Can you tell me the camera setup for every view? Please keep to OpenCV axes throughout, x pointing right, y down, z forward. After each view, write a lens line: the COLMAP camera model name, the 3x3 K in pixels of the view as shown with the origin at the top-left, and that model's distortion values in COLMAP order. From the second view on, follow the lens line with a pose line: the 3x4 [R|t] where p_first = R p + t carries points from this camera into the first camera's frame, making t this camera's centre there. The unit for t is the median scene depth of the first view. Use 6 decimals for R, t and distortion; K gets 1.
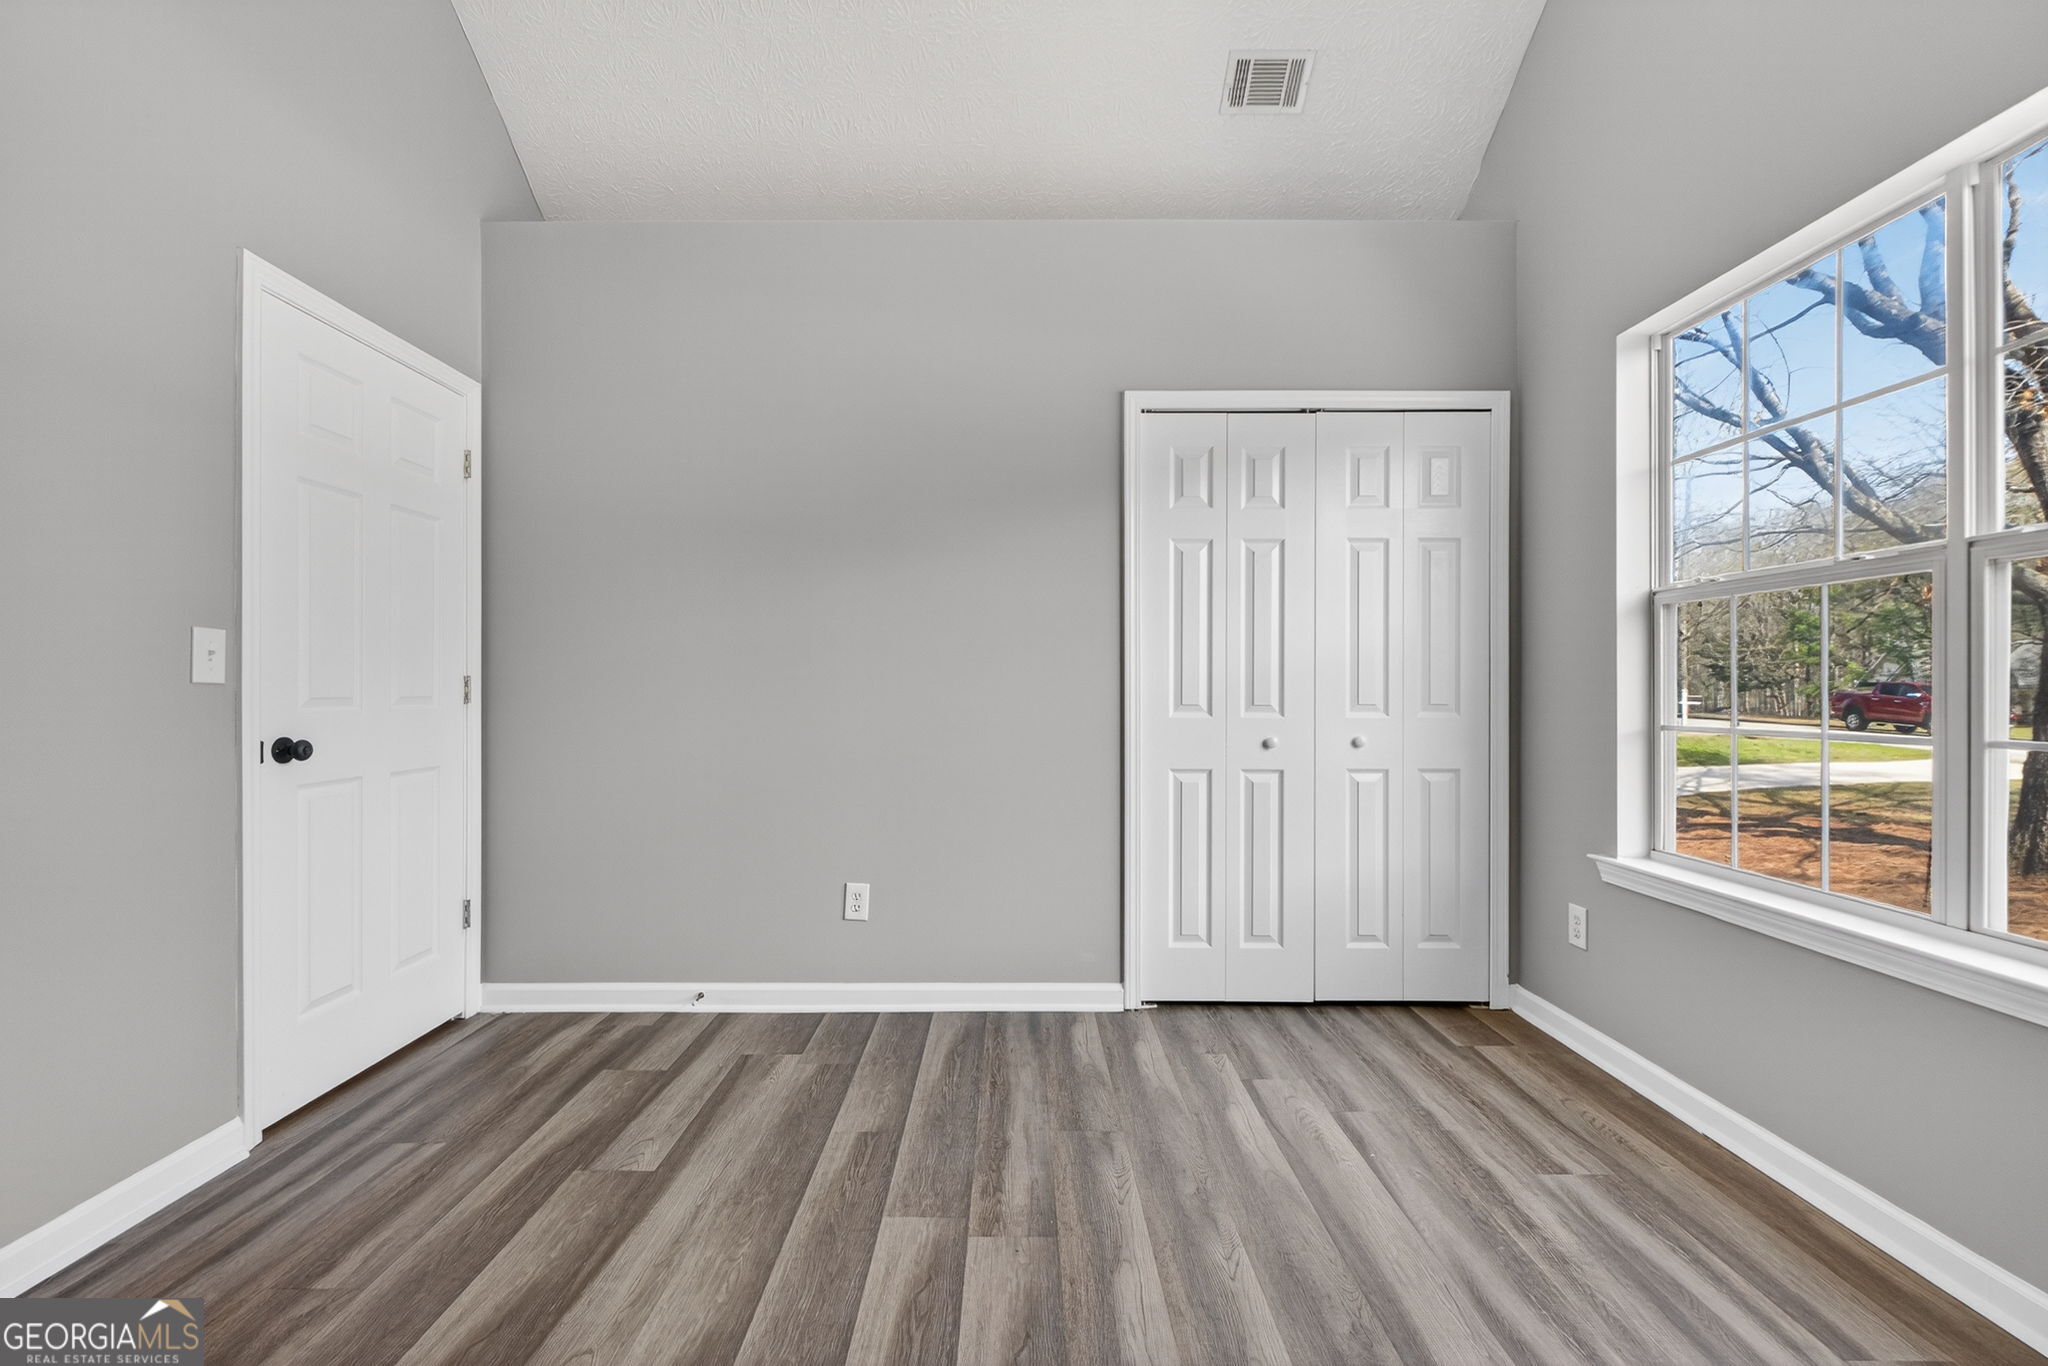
lens RADIAL K [[858.7, 0, 1013.1], [0, 858.7, 689.2], [0, 0, 1]] dist [0.002070, -0.000517]
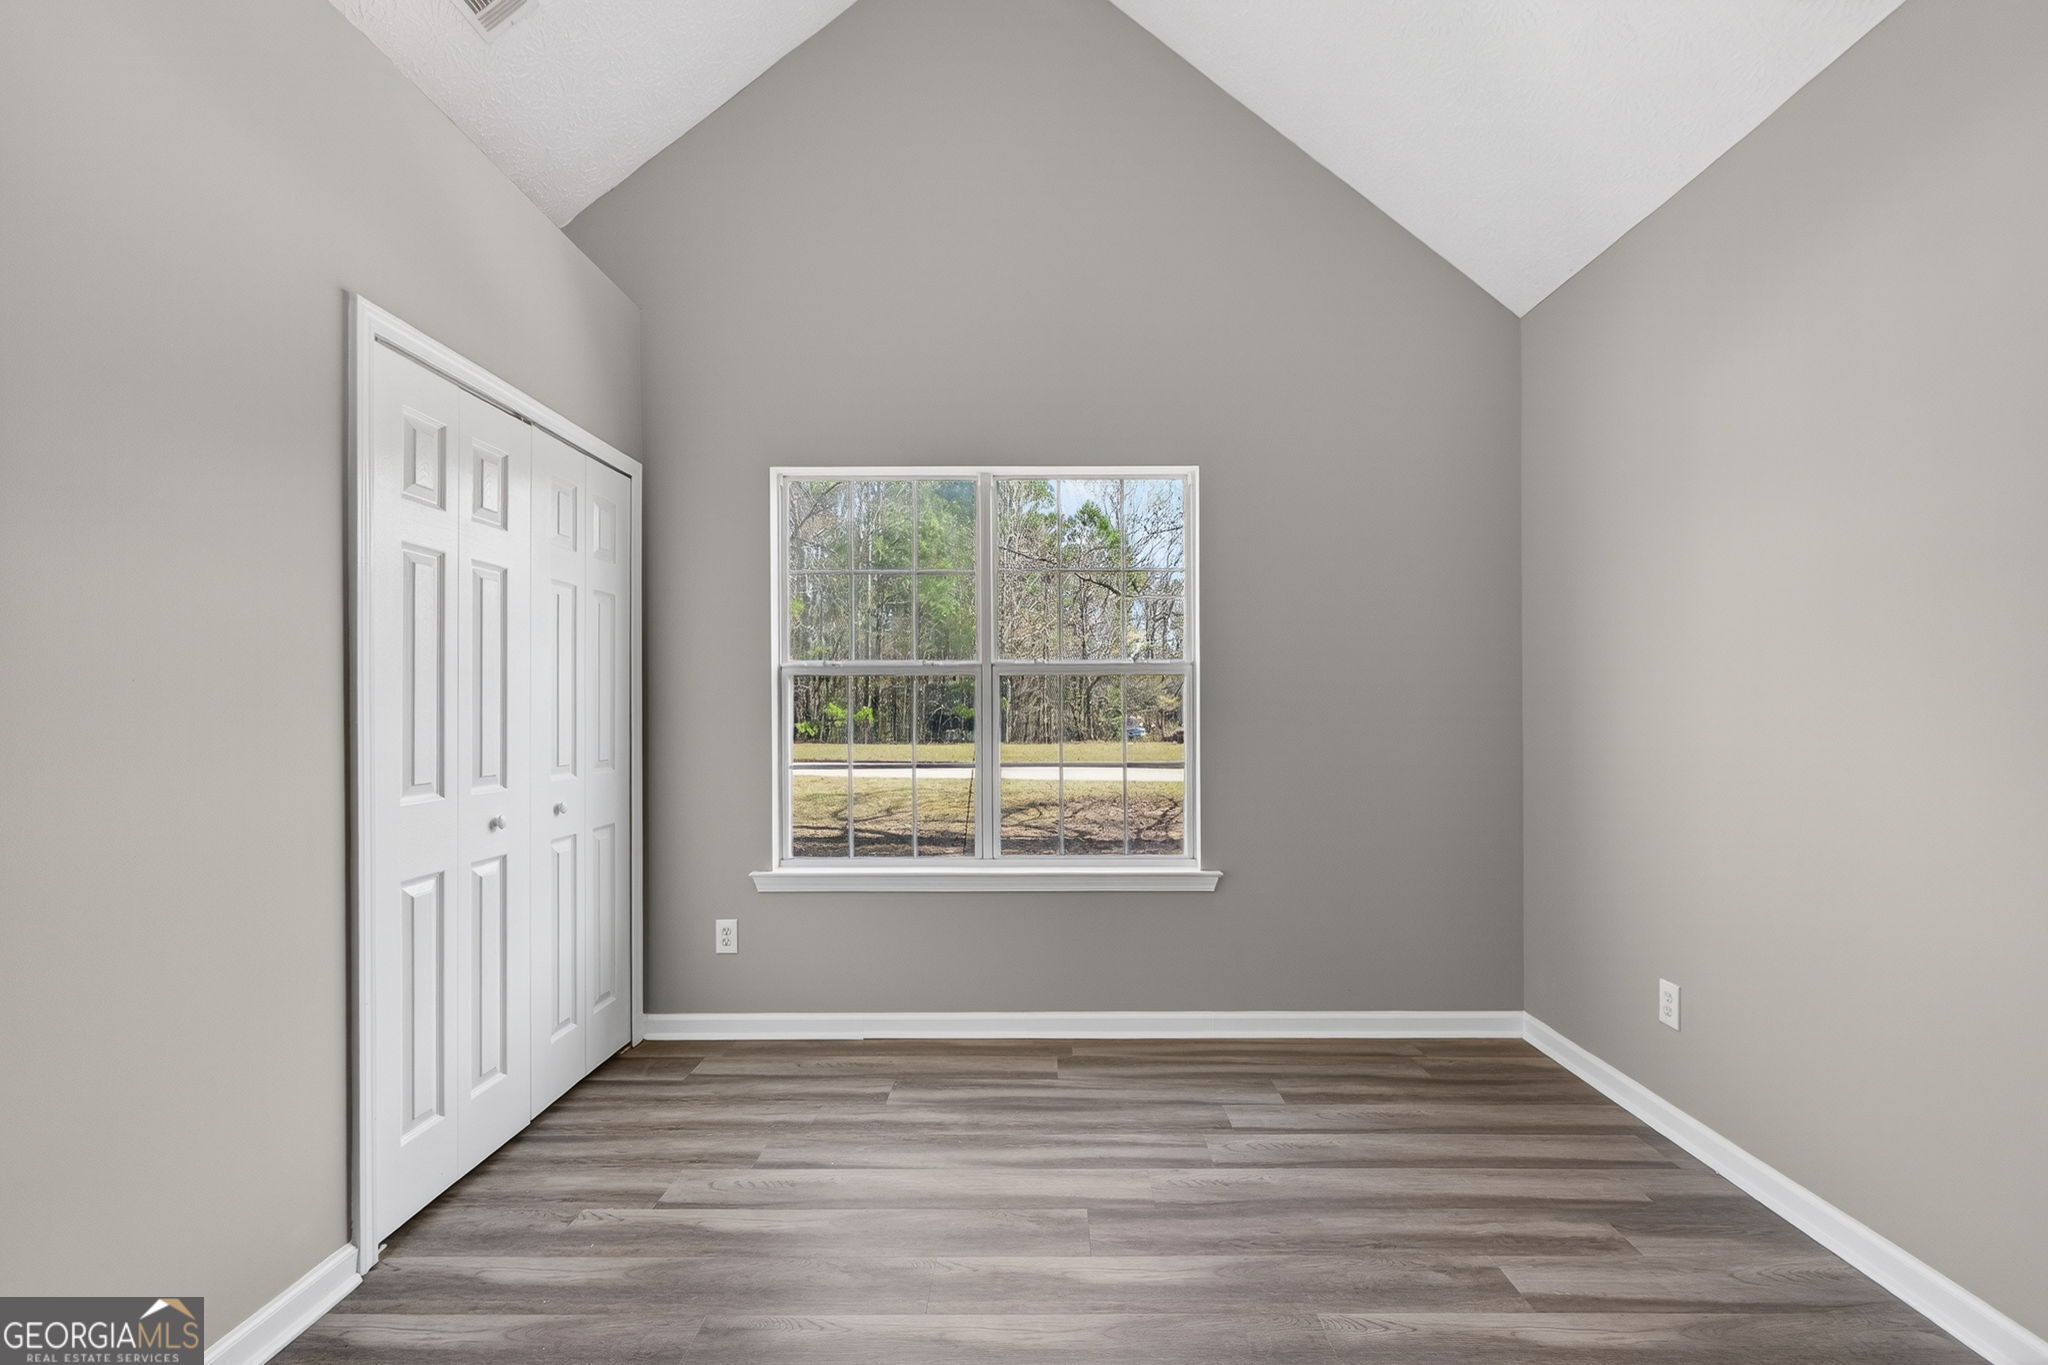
lens RADIAL K [[887.2, 0, 1028.1], [0, 887.2, 696.3], [0, 0, 1]] dist [-0.014579, -0.000338]
pose [[-0.011777, 0.006132, 0.999912, -0.601409], [0.006423, 0.999961, -0.006057, -0.052585], [-0.999910, 0.006351, -0.011816, 0.599118]]
